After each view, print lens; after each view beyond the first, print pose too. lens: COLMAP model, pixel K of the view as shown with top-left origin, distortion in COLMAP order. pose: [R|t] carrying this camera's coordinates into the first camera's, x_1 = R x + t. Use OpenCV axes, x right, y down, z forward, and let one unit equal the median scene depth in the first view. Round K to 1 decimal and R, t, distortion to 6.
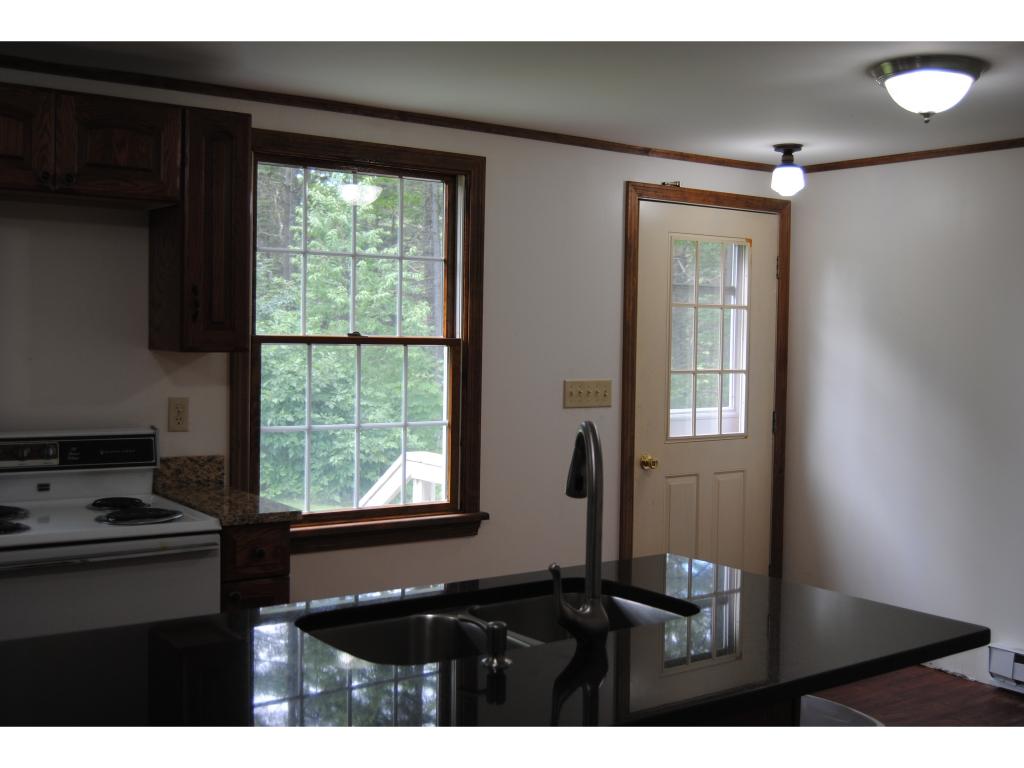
lens RADIAL K [[1159.9, 0, 512.1], [0, 1159.9, 385.1], [0, 0, 1]] dist [-0.055051, 0.000000]
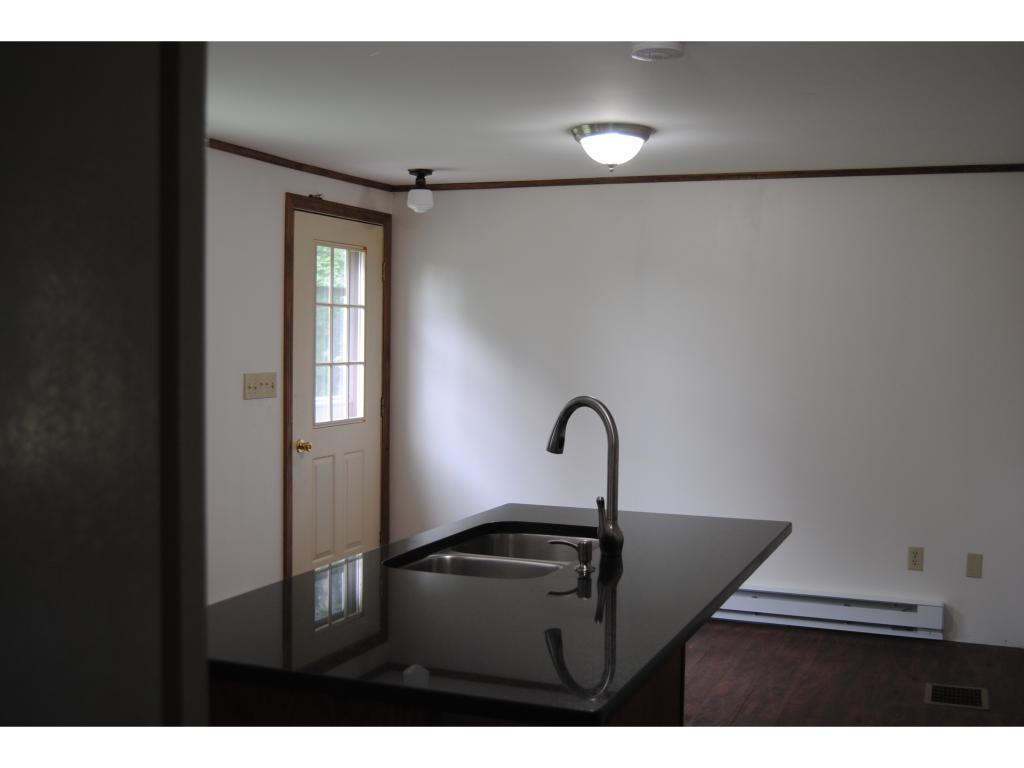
lens RADIAL K [[1159.9, 0, 514.9], [0, 1159.9, 382.0], [0, 0, 1]] dist [-0.055051, 0.000000]
pose [[0.851540, -0.024912, 0.523698, -0.284912], [0.023445, 0.999681, 0.009432, -0.000206], [-0.523766, 0.004247, 0.851852, -0.052985]]
